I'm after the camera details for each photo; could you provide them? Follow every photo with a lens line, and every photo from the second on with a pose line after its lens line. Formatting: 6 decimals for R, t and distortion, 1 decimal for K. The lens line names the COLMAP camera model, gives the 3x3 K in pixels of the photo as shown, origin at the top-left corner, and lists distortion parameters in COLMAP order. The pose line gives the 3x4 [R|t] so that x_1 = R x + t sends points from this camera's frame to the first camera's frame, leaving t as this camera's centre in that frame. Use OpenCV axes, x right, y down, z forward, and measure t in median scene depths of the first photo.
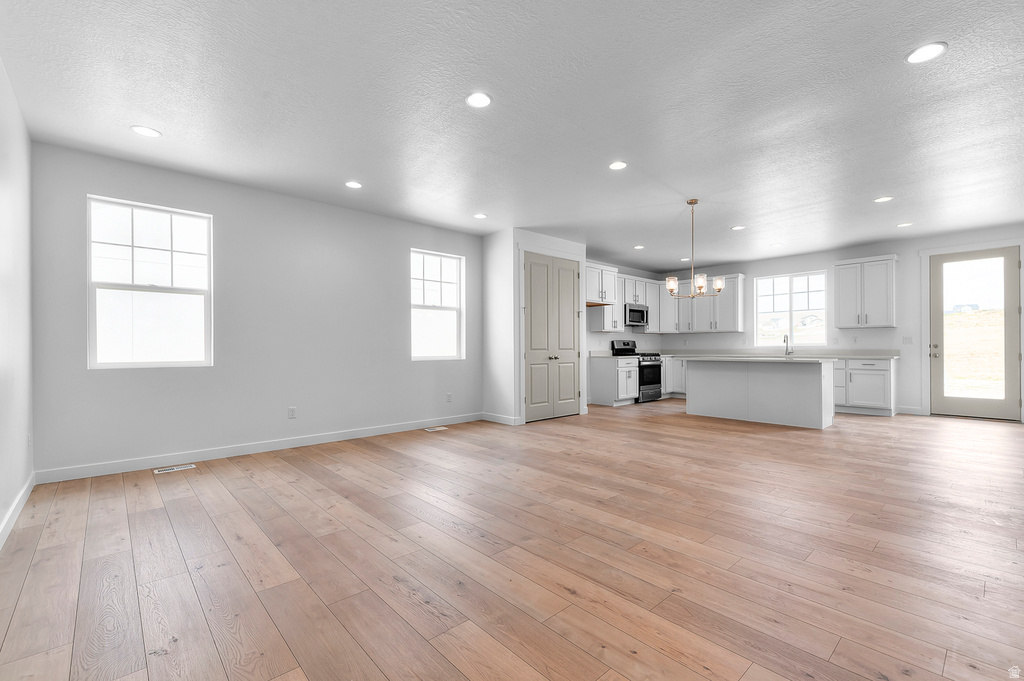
lens RADIAL K [[441.2, 0, 509.2], [0, 441.2, 347.6], [0, 0, 1]] dist [0.001893, -0.000640]
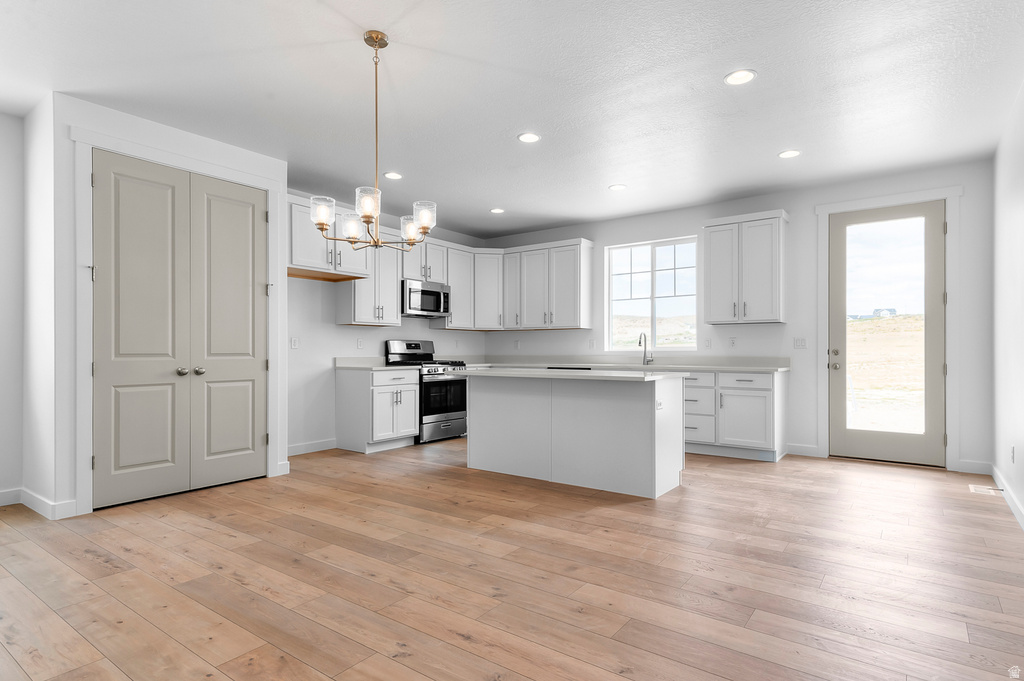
lens RADIAL K [[541.6, 0, 517.4], [0, 541.6, 351.0], [0, 0, 1]] dist [0.017056, 0.000272]
pose [[0.978089, 0.004904, 0.208131, 0.284143], [-0.004877, 0.999988, -0.000645, -0.001679], [-0.208131, -0.000384, 0.978101, 0.260910]]
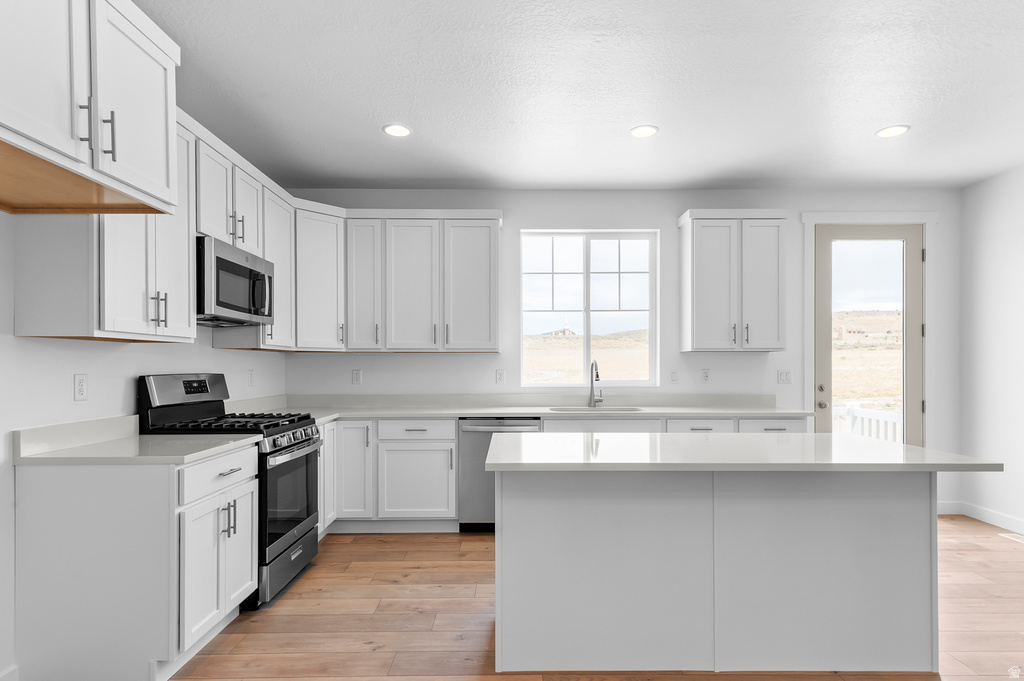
lens RADIAL K [[569.1, 0, 515.4], [0, 569.1, 365.1], [0, 0, 1]] dist [0.020901, -0.000053]
pose [[0.660199, 0.005237, 0.751072, 0.143025], [-0.002648, 0.999986, -0.004644, -0.023329], [-0.751086, 0.001077, 0.660204, 0.690083]]
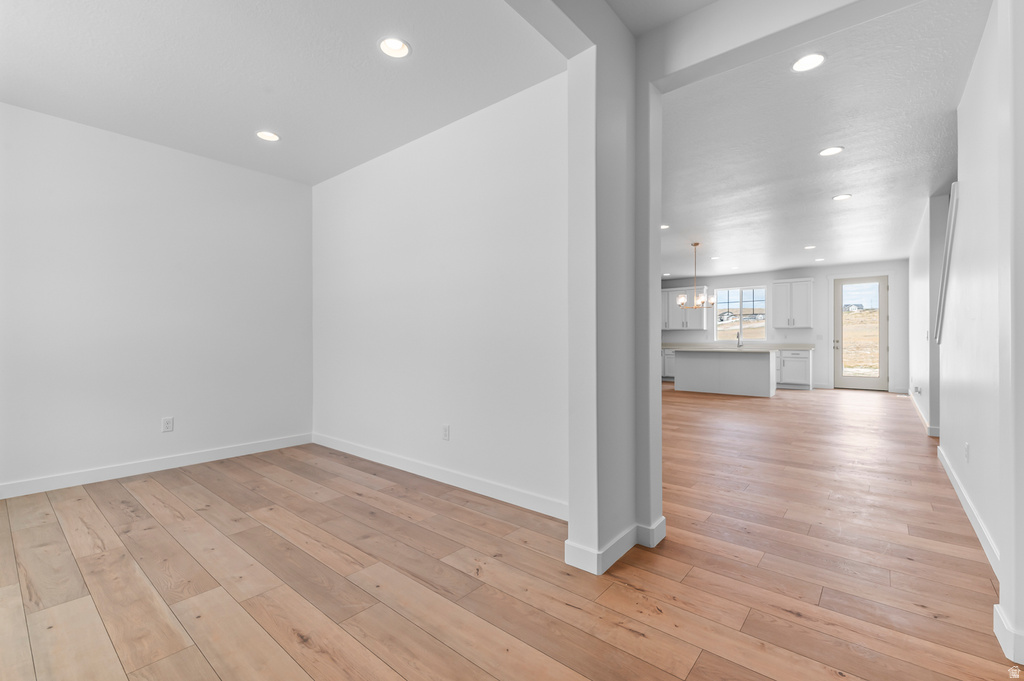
lens RADIAL K [[443.5, 0, 512.0], [0, 443.5, 340.5], [0, 0, 1]] dist [0.010933, -0.000458]
pose [[0.988851, 0.004487, 0.148844, -0.266376], [-0.004487, 0.999990, -0.000333, -0.000587], [-0.148844, -0.000338, 0.988861, -0.249783]]
